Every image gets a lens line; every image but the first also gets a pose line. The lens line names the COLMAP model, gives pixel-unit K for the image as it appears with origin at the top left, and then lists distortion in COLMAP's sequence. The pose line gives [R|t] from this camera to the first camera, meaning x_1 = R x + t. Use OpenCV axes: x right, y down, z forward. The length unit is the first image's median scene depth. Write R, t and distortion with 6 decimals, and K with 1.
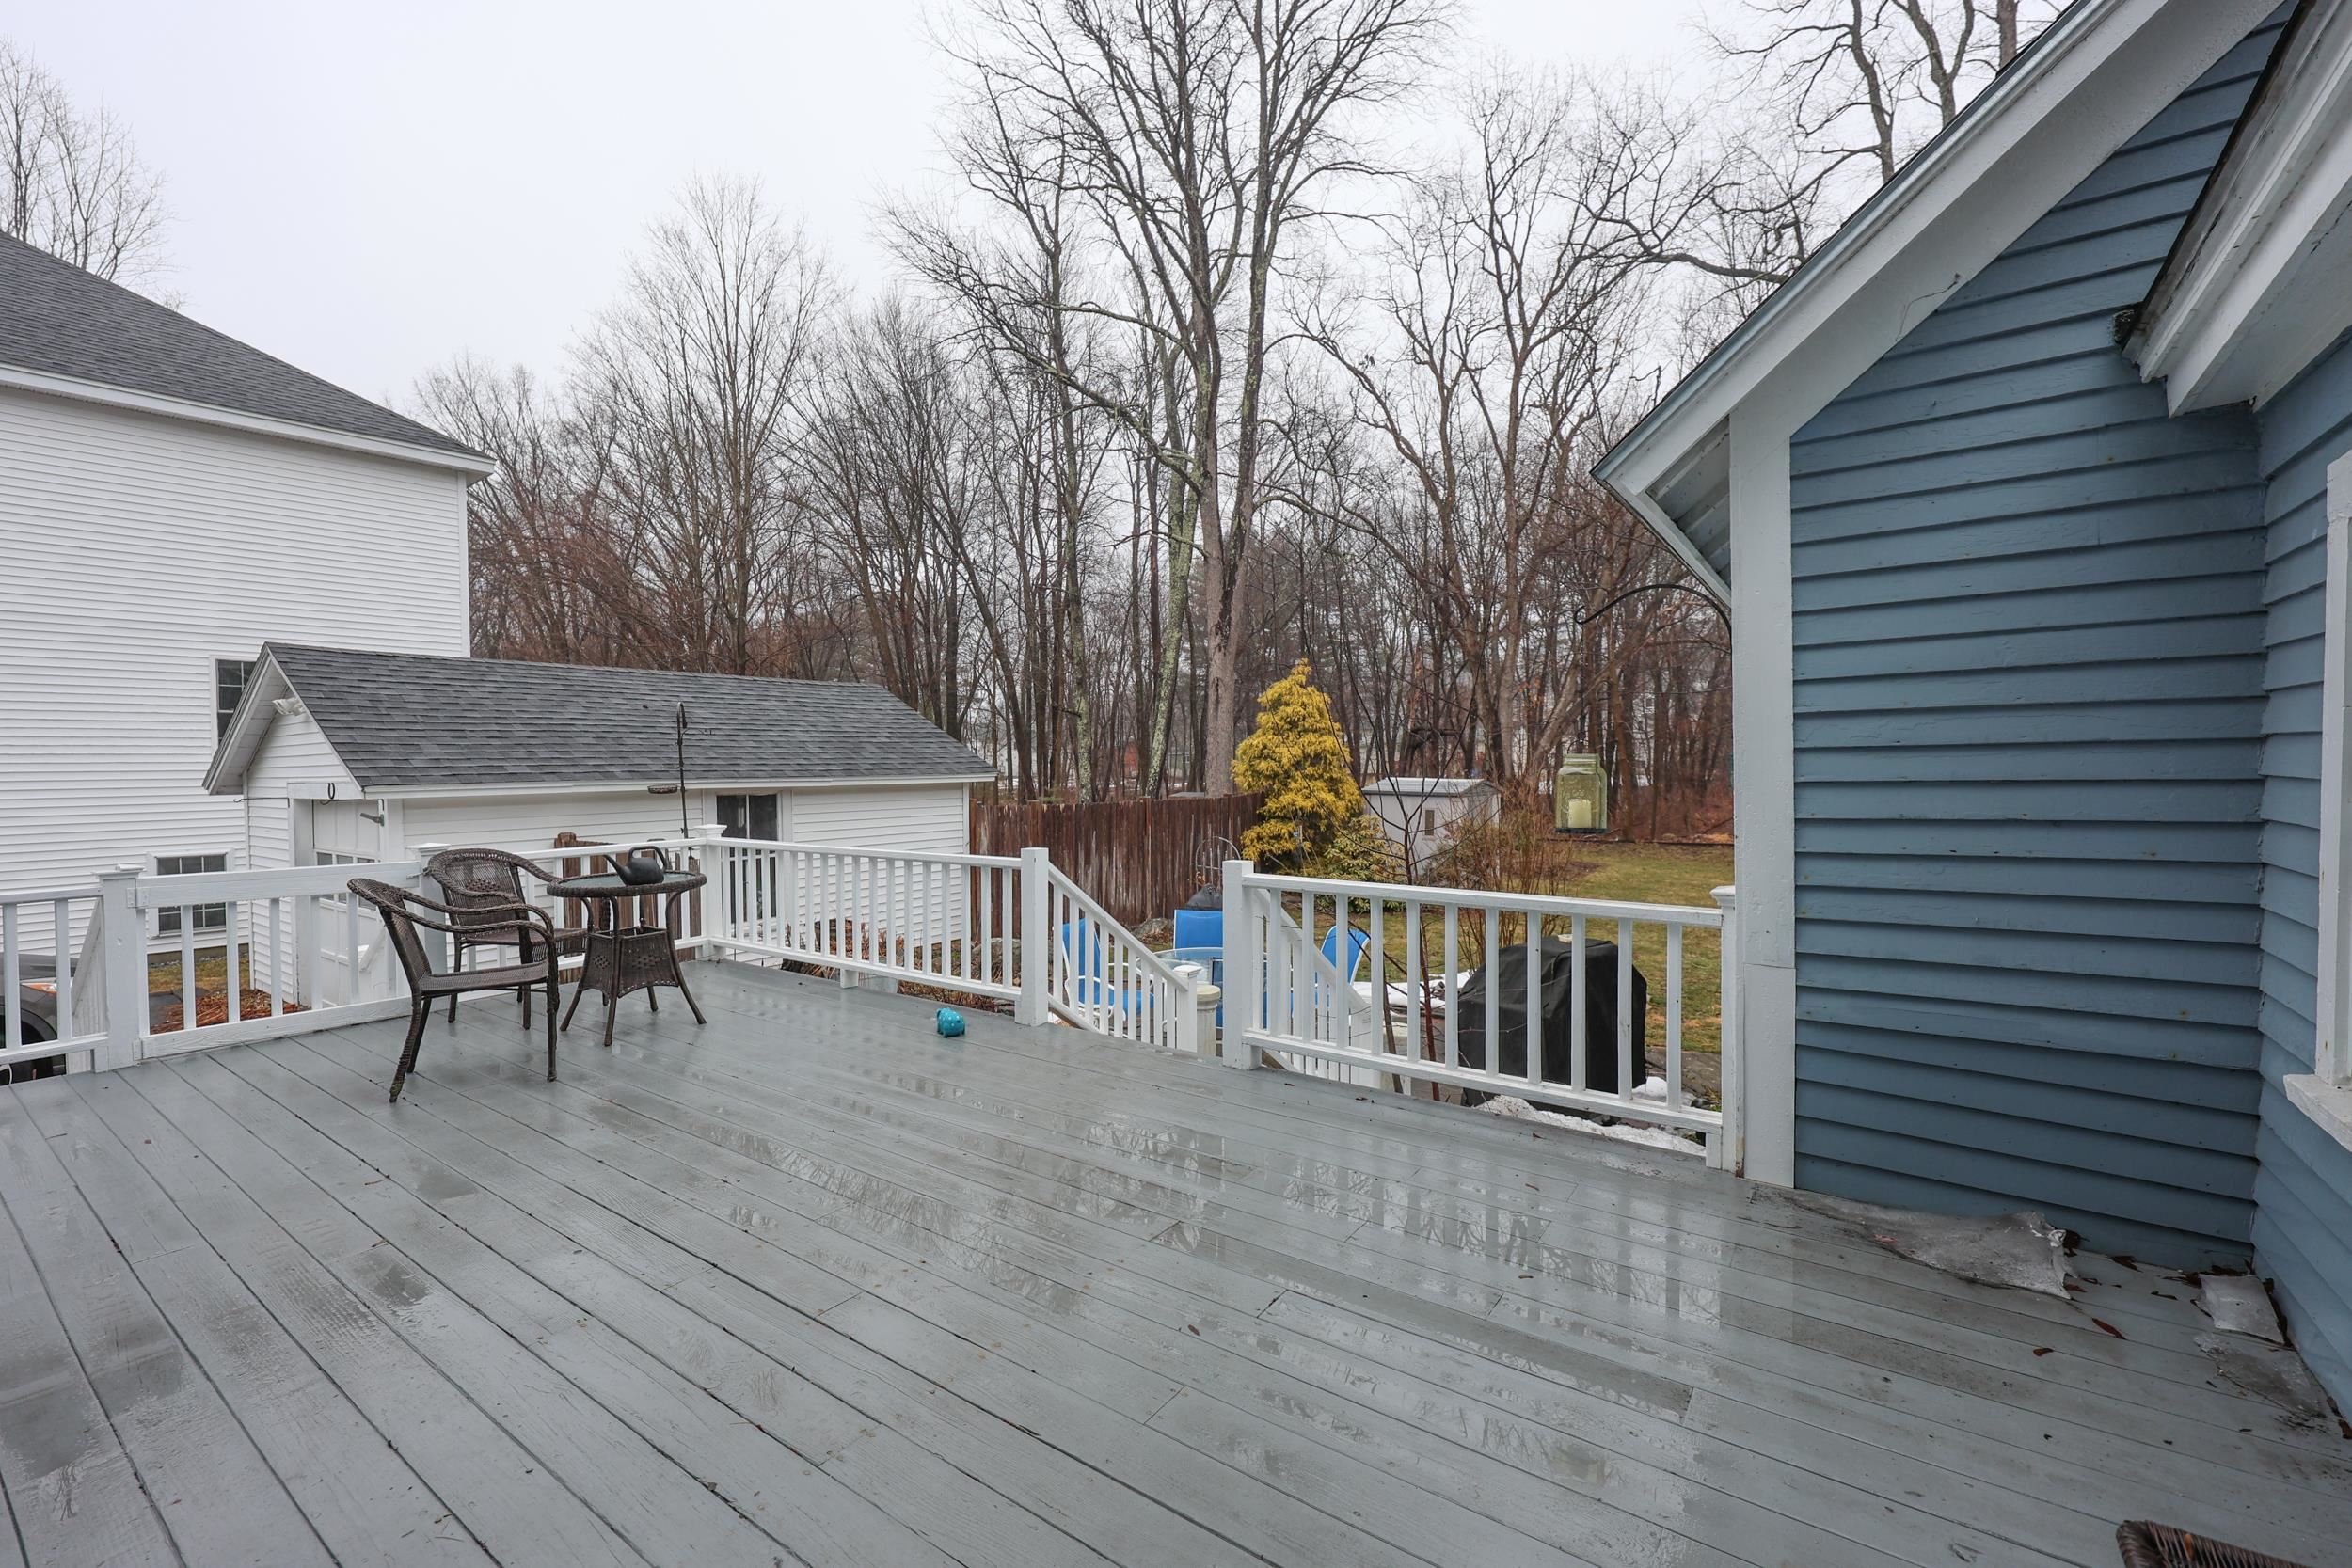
lens RADIAL K [[983.5, 0, 1180.4], [0, 983.5, 770.2], [0, 0, 1]] dist [-0.000642, 0.000253]
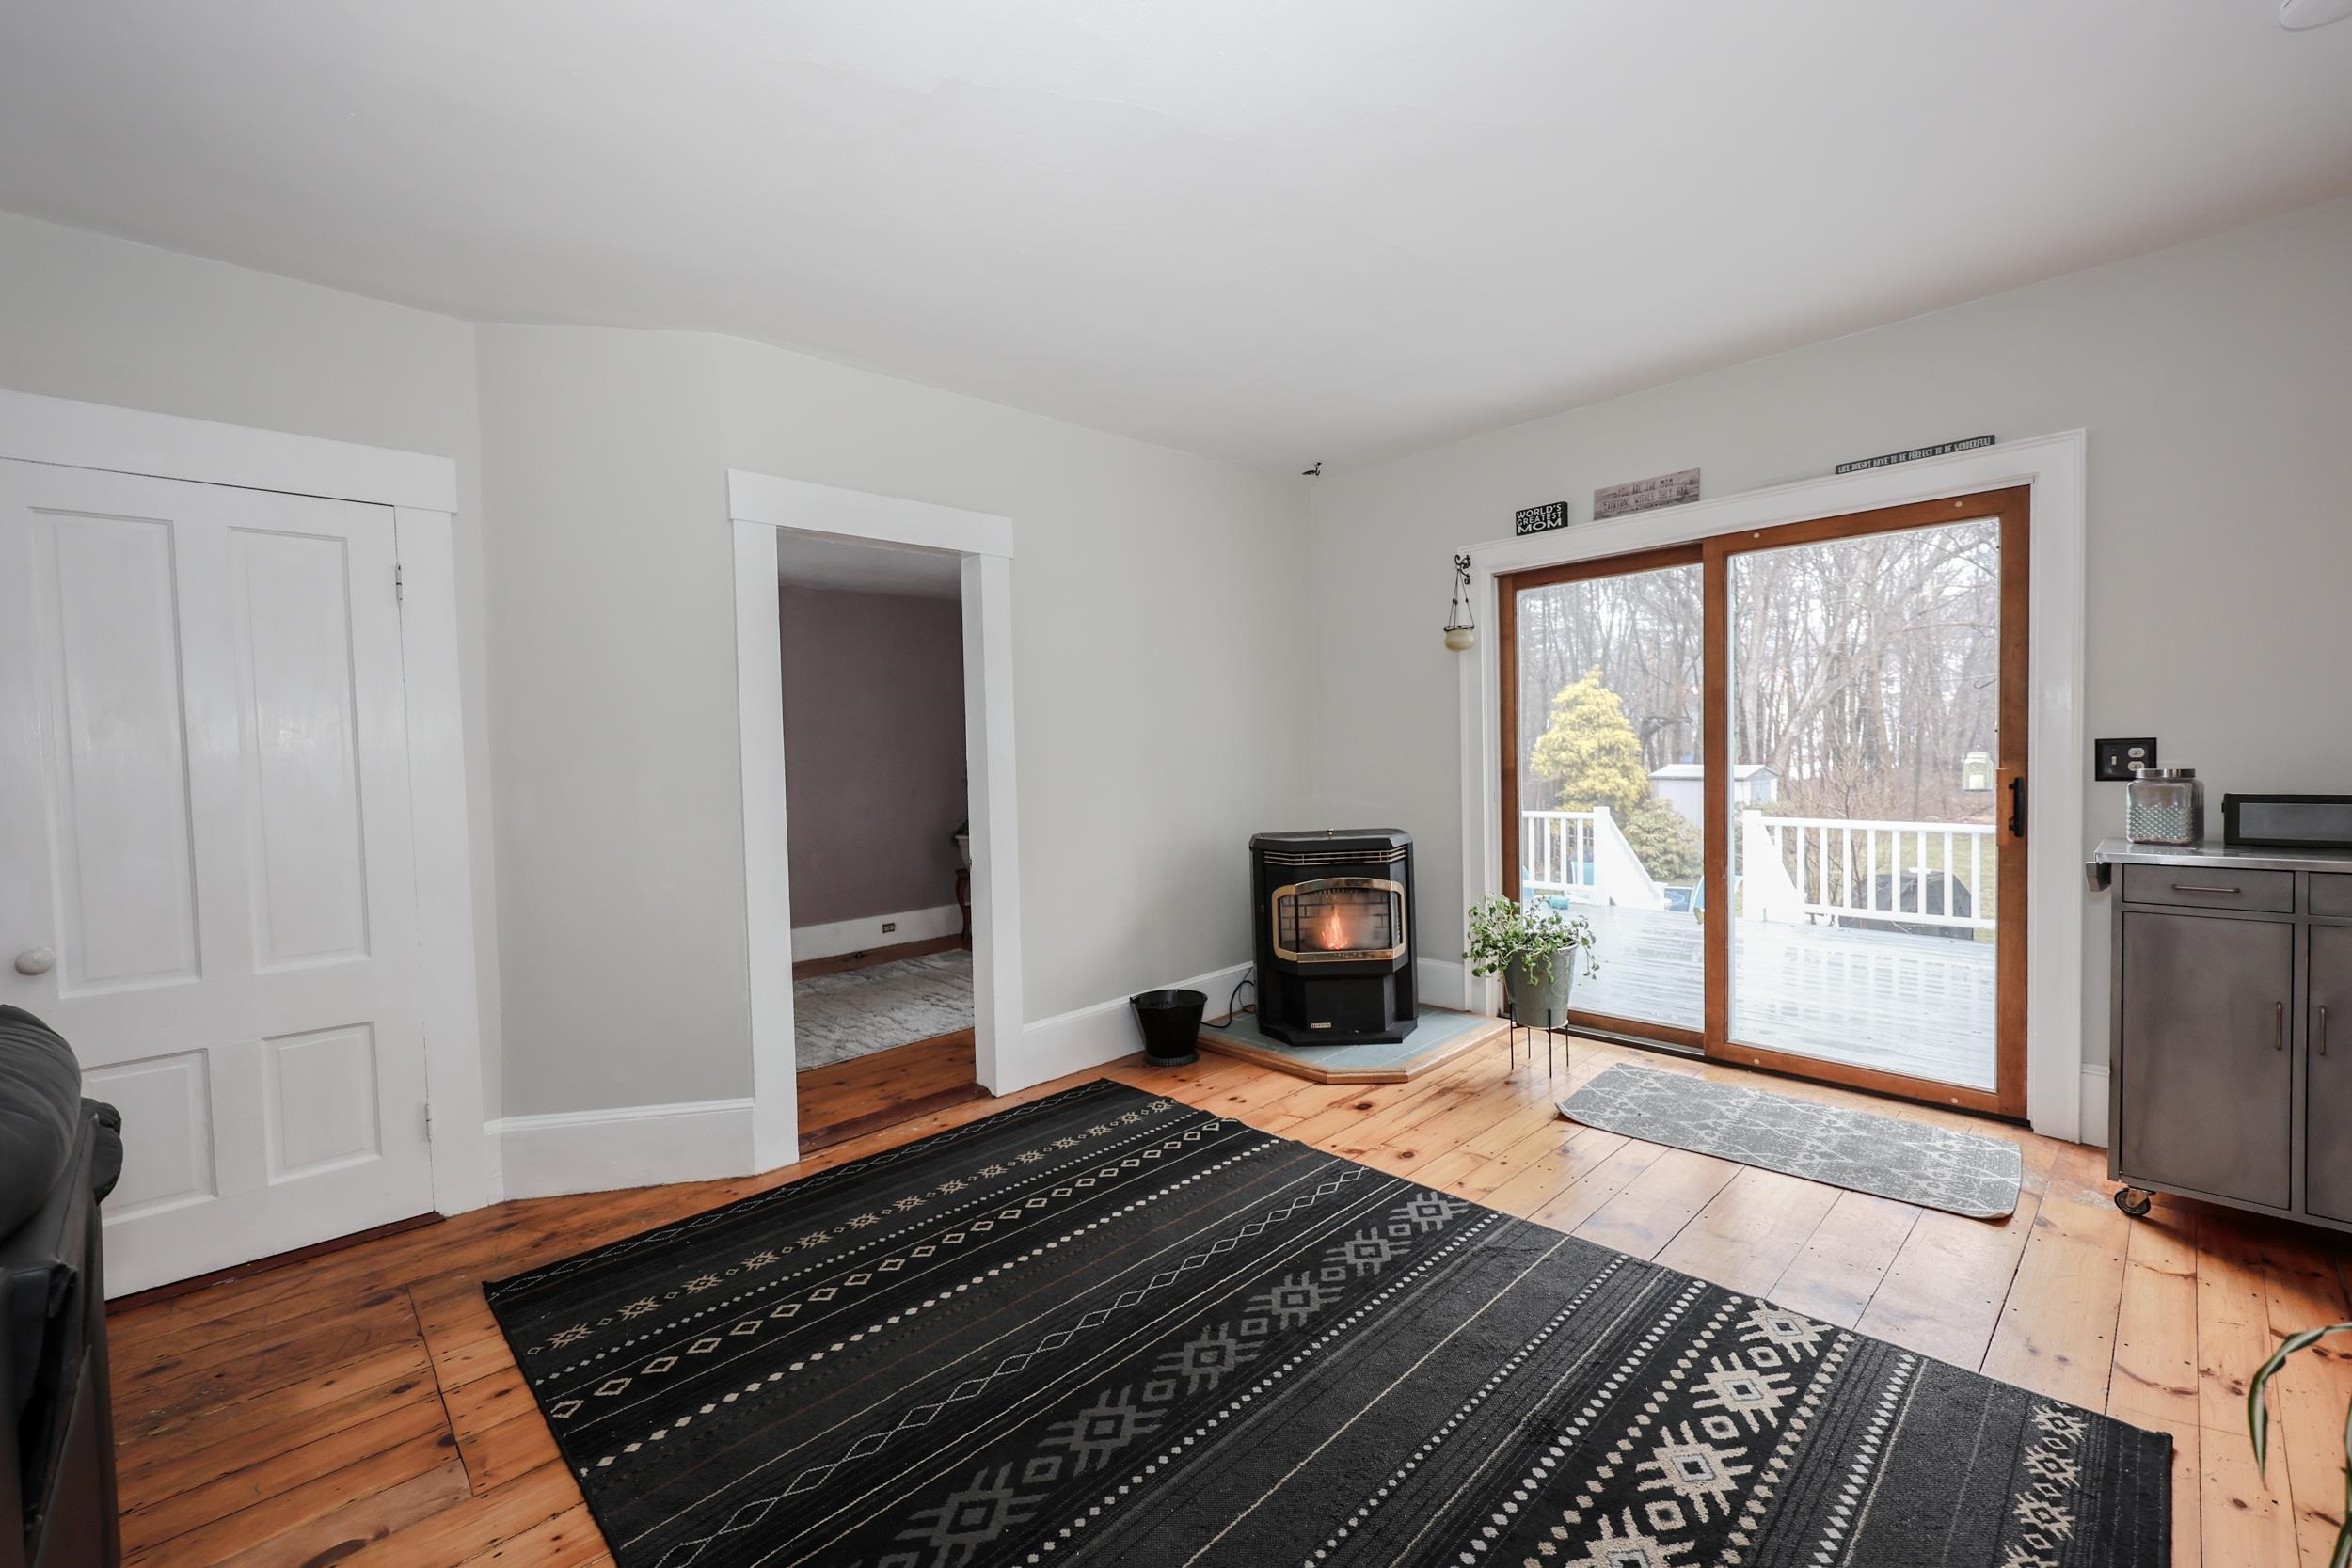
lens RADIAL K [[983.5, 0, 1193.6], [0, 983.5, 777.7], [0, 0, 1]] dist [-0.000642, 0.000253]
pose [[0.987056, -0.013049, -0.159843, -0.165764], [0.015724, 0.999756, 0.015486, -0.004244], [0.159602, -0.017799, 0.987021, -0.240552]]
